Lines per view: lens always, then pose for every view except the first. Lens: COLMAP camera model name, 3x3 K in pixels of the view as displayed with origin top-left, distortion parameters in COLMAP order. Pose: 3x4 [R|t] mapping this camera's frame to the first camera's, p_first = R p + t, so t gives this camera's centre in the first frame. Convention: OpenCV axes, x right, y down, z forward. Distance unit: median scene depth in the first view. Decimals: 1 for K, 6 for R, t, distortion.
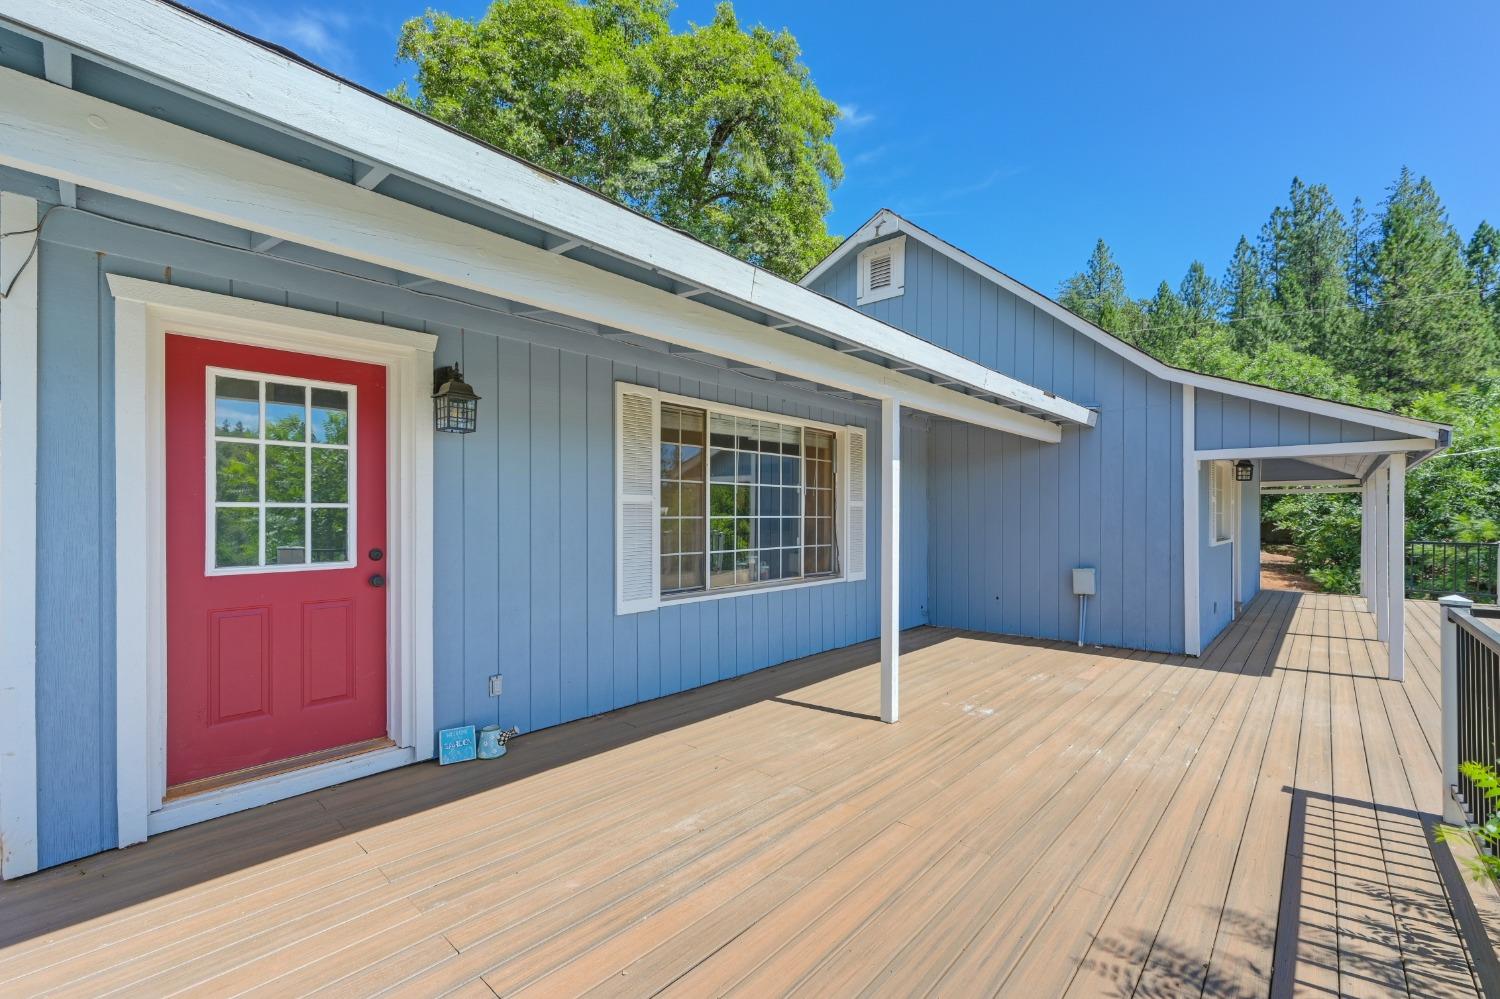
lens RADIAL K [[613.5, 0, 755.0], [0, 613.5, 509.5], [0, 0, 1]] dist [0.000094, 0.000030]
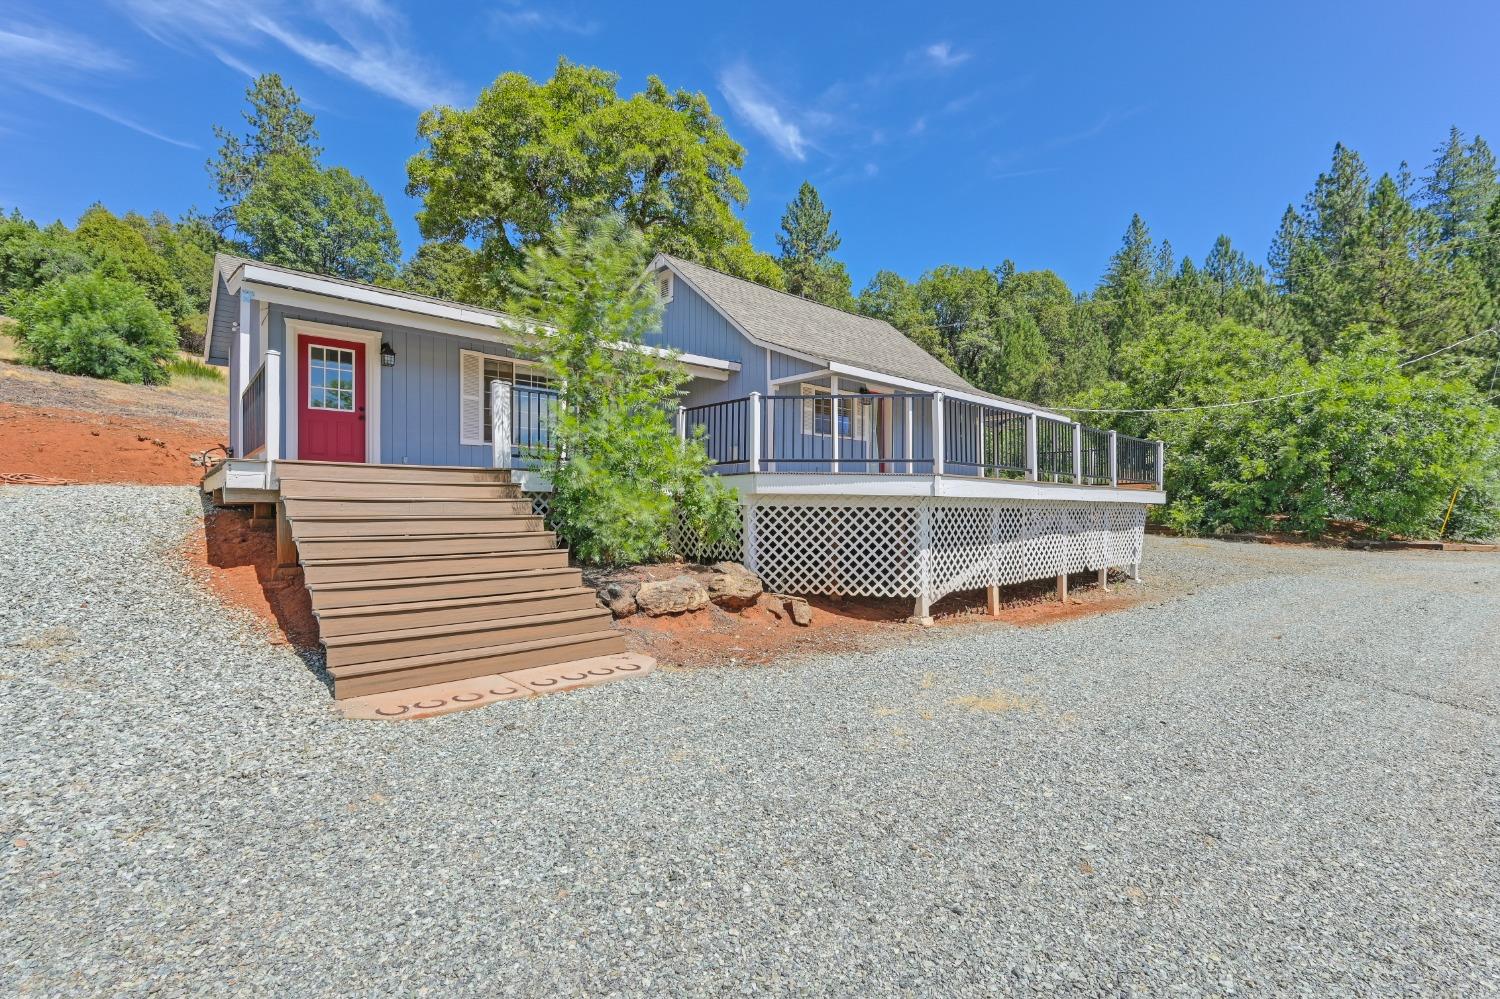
lens RADIAL K [[639.2, 0, 750.0], [0, 639.2, 499.5], [0, 0, 1]] dist [0.000399, 0.000218]
pose [[0.995673, -0.000539, -0.092924, 0.334716], [-0.000059, 0.999979, -0.006430, 0.117472], [0.092926, 0.006408, 0.995652, -0.411835]]
